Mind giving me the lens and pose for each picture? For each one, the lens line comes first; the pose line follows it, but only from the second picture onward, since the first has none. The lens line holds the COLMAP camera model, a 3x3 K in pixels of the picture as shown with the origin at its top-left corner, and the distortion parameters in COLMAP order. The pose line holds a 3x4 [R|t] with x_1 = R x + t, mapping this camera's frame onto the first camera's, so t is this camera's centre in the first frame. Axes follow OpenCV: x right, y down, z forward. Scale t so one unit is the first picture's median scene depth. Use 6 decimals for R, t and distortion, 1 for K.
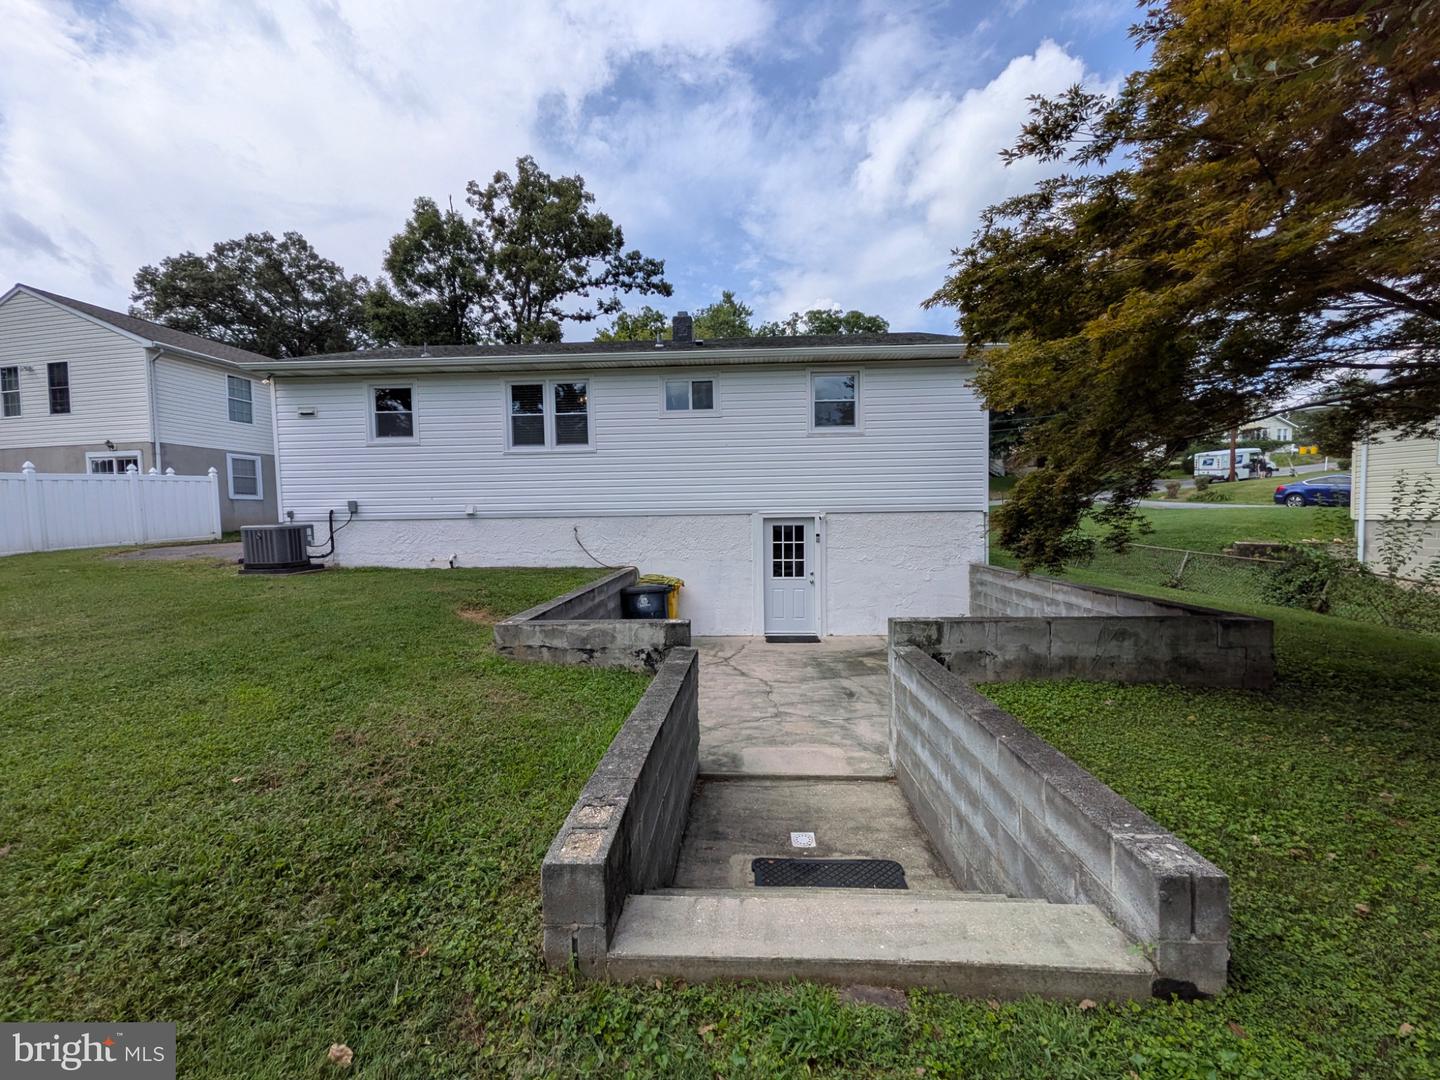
lens RADIAL K [[570.8, 0, 720.0], [0, 570.8, 540.0], [0, 0, 1]] dist [0.006254, -0.000138]
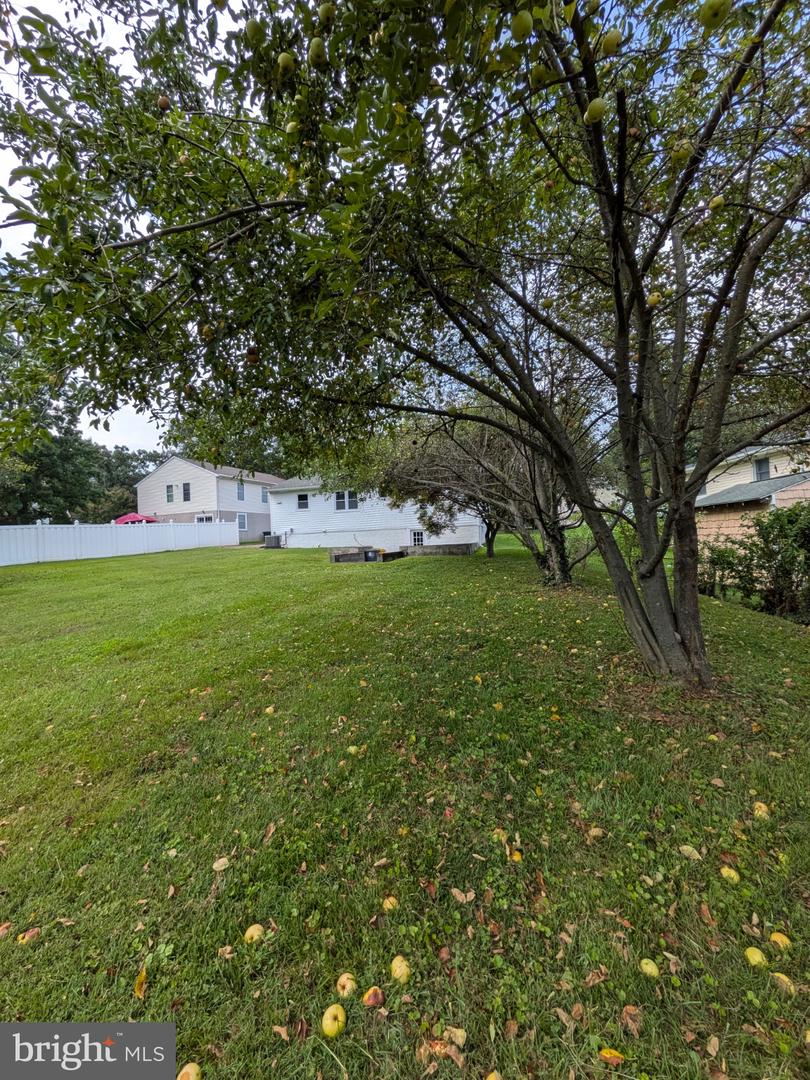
lens RADIAL K [[428.1, 0, 405.0], [0, 428.1, 540.0], [0, 0, 1]] dist [0.006254, -0.000138]
pose [[0.974667, -0.026428, -0.222094, 0.571562], [0.019348, 0.999235, -0.033993, 0.099146], [0.222822, 0.028835, 0.974433, -1.319241]]
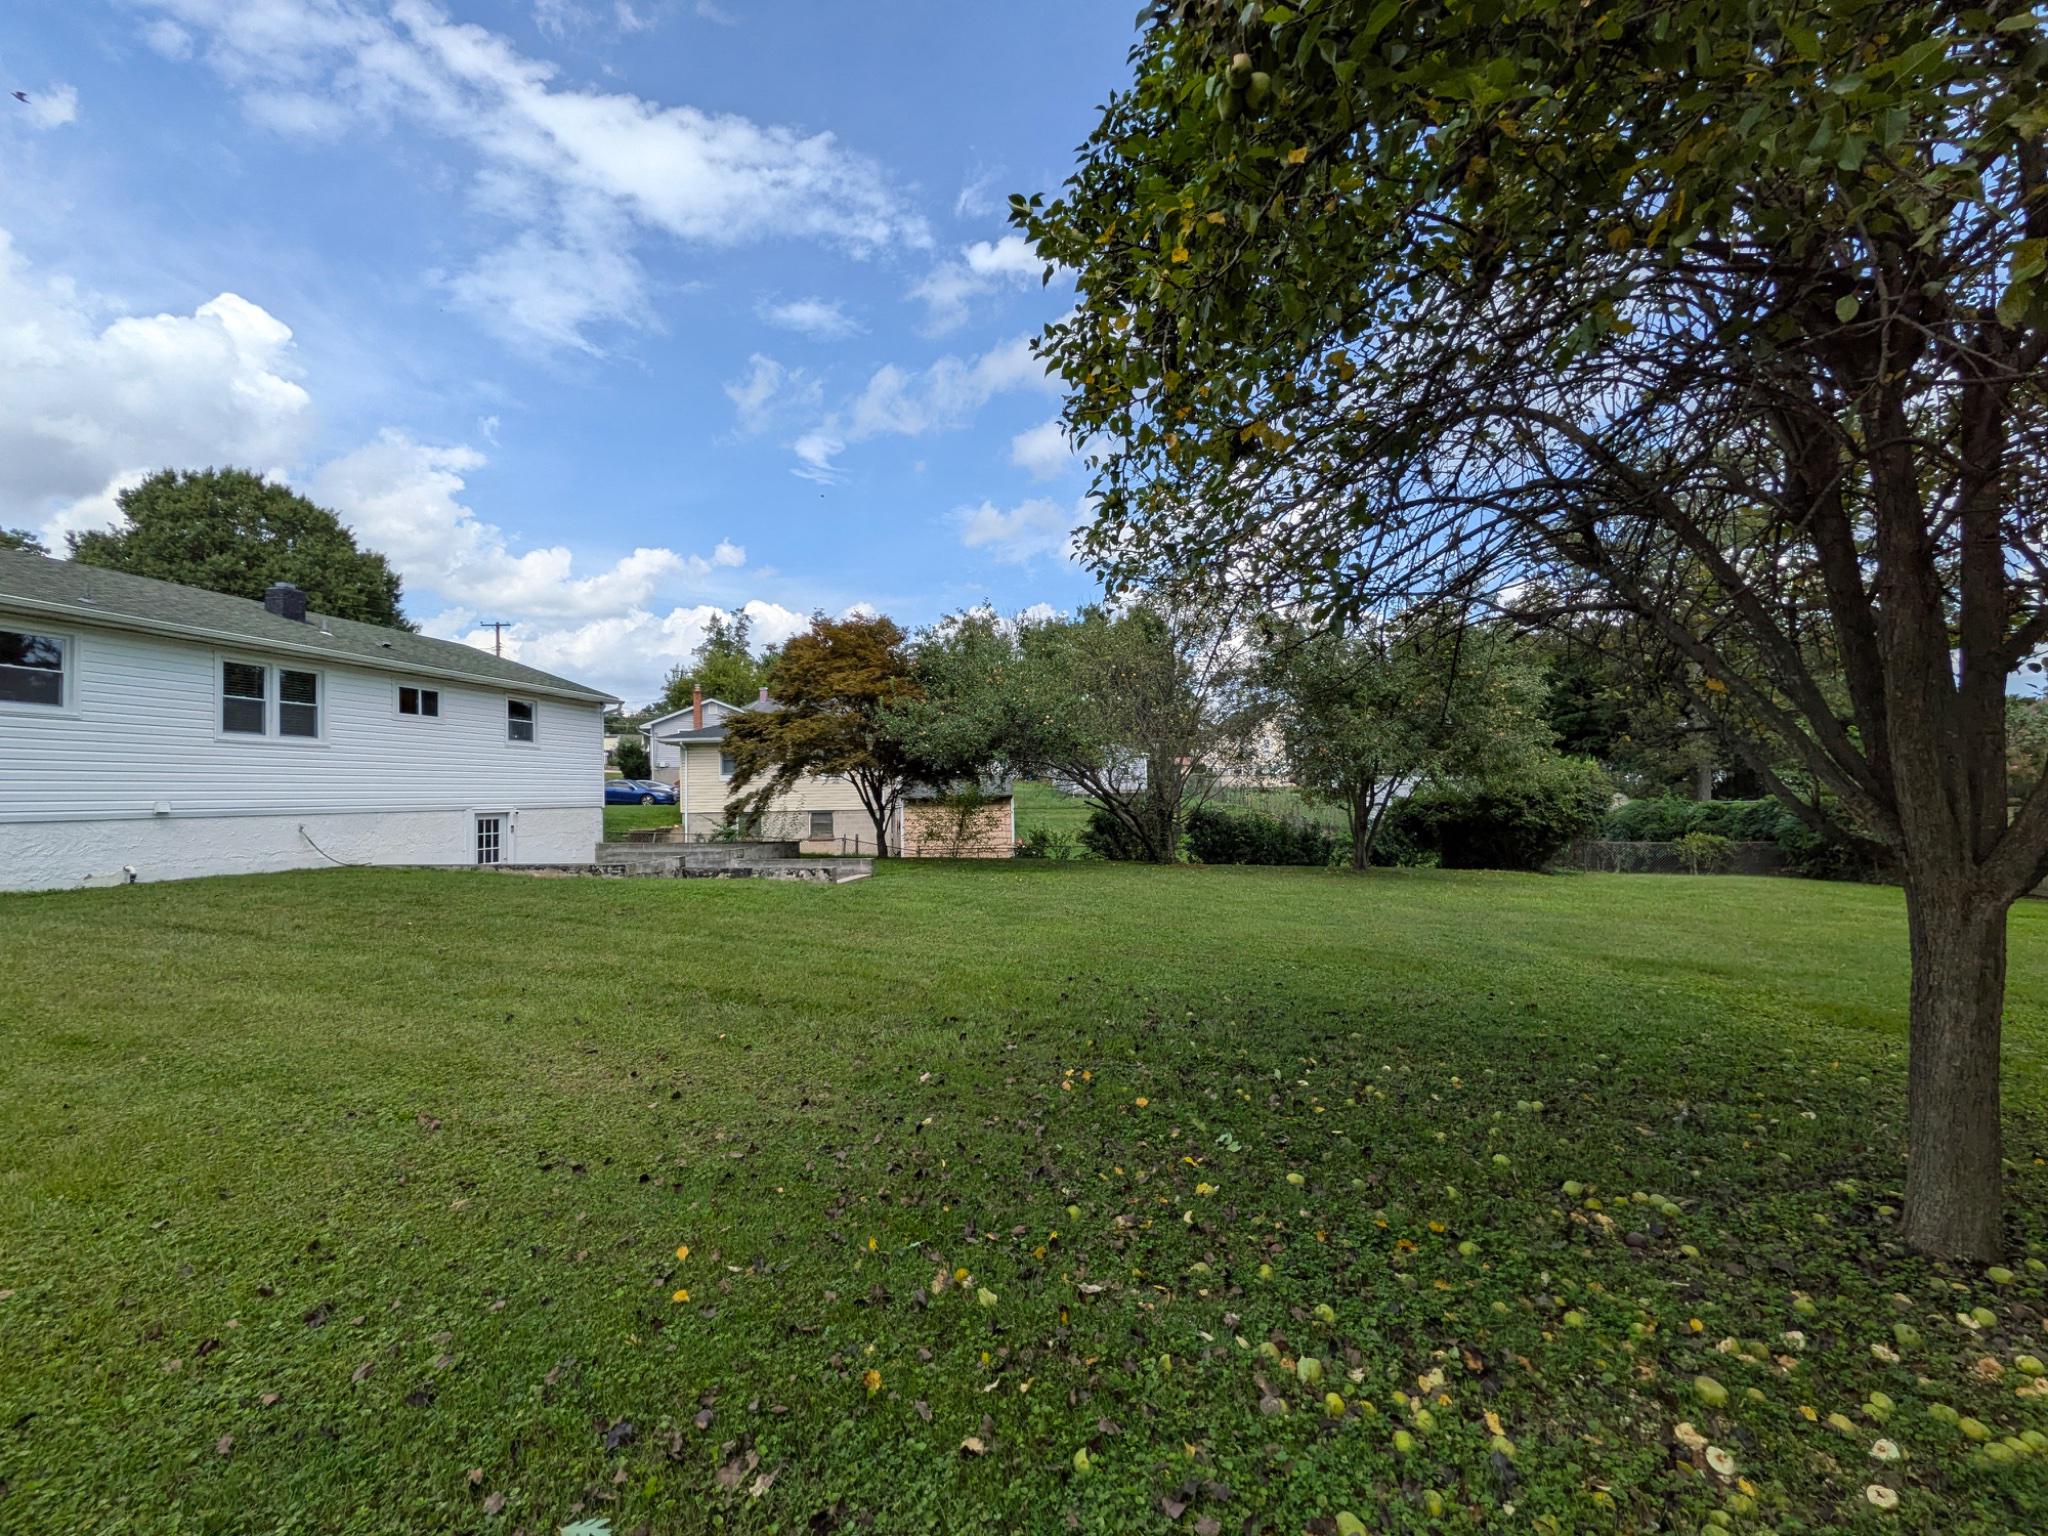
lens RADIAL K [[818.0, 0, 1024.0], [0, 818.0, 768.0], [0, 0, 1]] dist [0.019940, -0.000375]
pose [[0.132159, 0.043137, 0.990290, -1.436417], [0.048422, 0.997579, -0.049917, 0.007619], [-0.990045, 0.054548, 0.129750, -0.334700]]
